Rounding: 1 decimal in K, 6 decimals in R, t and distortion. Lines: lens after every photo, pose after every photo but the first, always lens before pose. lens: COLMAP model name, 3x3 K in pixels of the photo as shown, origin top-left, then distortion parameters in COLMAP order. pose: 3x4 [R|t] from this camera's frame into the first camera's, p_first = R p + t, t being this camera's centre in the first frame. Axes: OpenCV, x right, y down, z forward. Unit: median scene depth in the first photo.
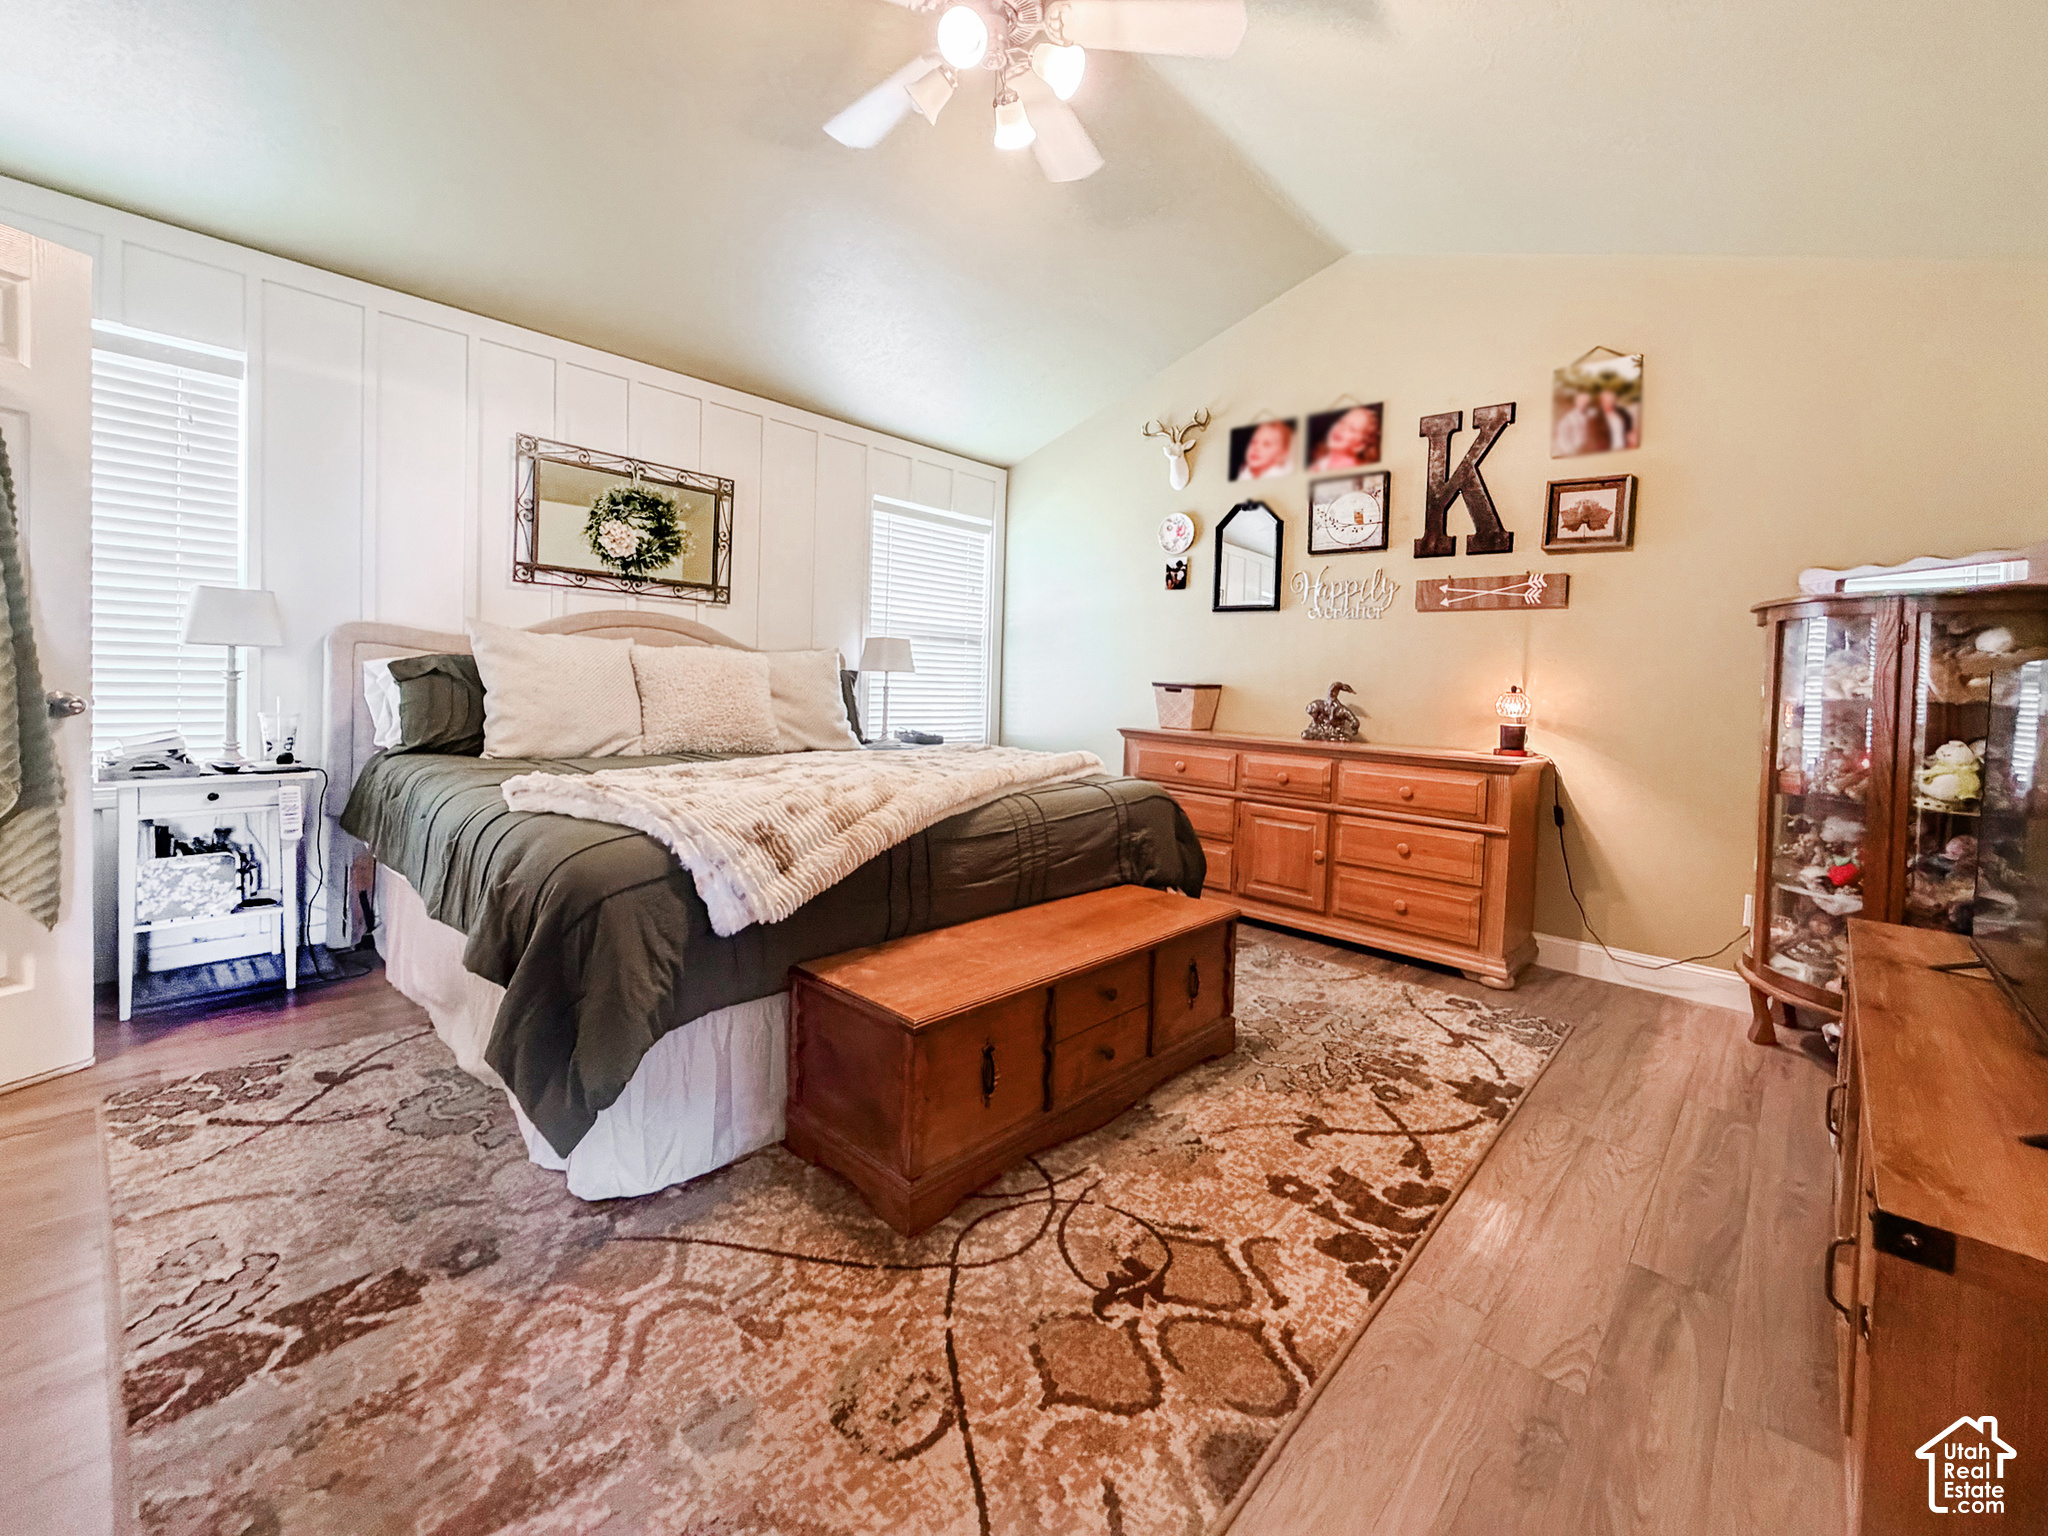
lens RADIAL K [[824.9, 0, 972.0], [0, 824.9, 683.0], [0, 0, 1]] dist [-0.003259, 0.000925]
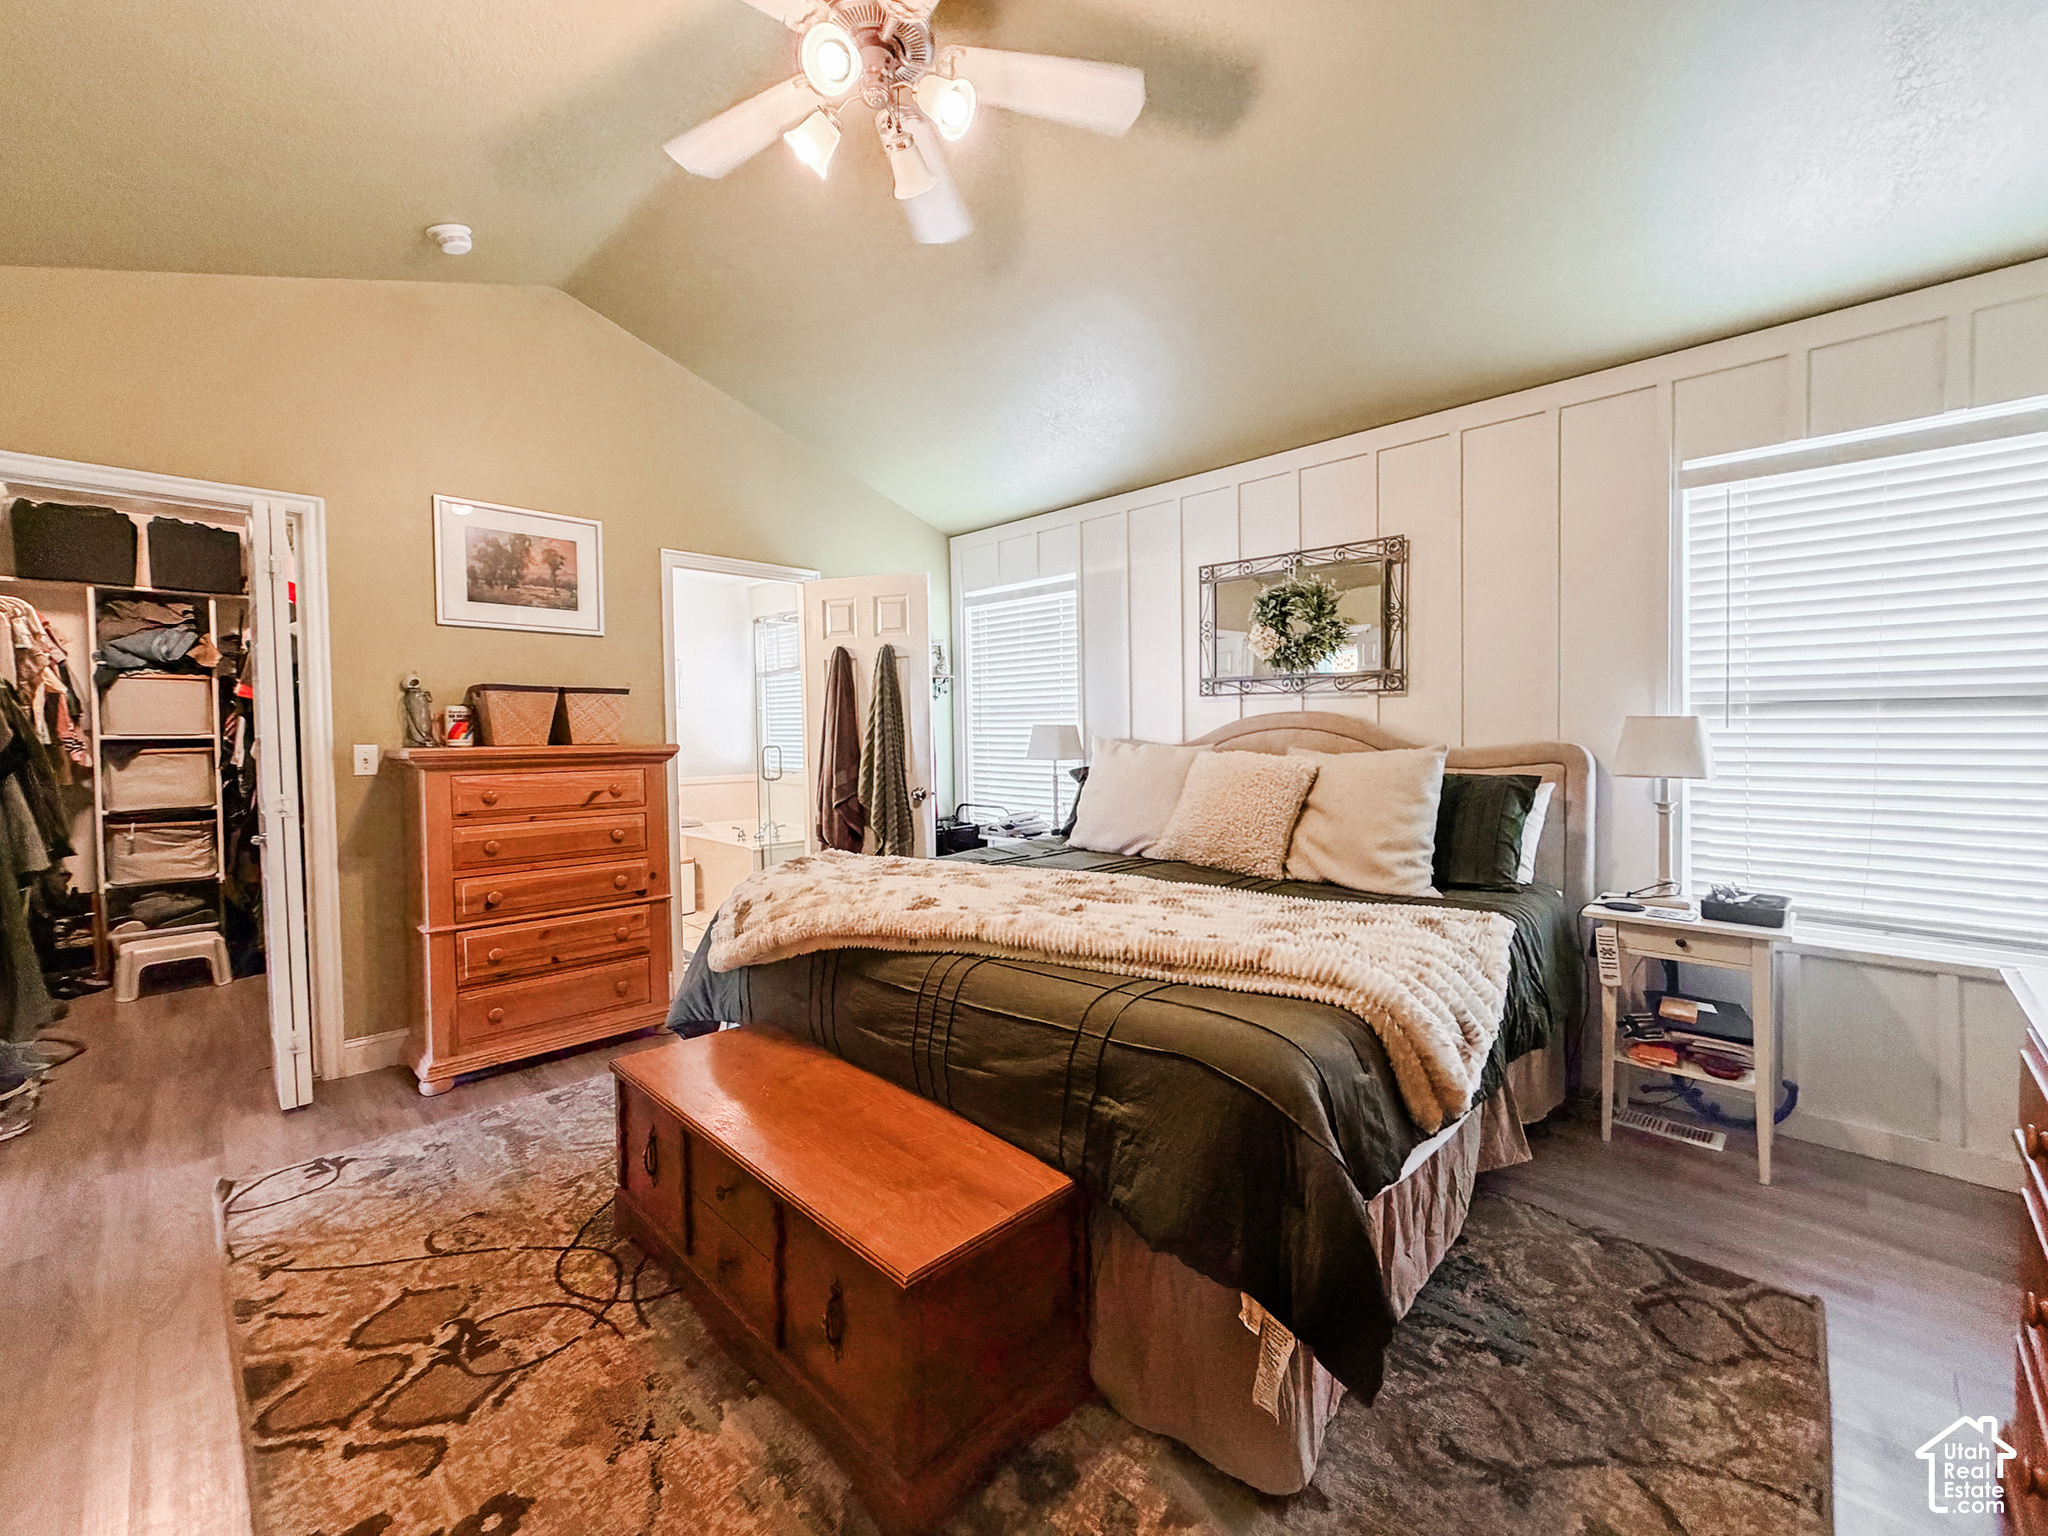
lens RADIAL K [[824.9, 0, 1044.0], [0, 824.9, 752.0], [0, 0, 1]] dist [-0.003259, 0.000925]
pose [[0.040546, -0.016070, -0.999048, 1.246748], [-0.000378, 0.999870, -0.016099, -0.060399], [0.999178, 0.001030, 0.040534, 1.588609]]
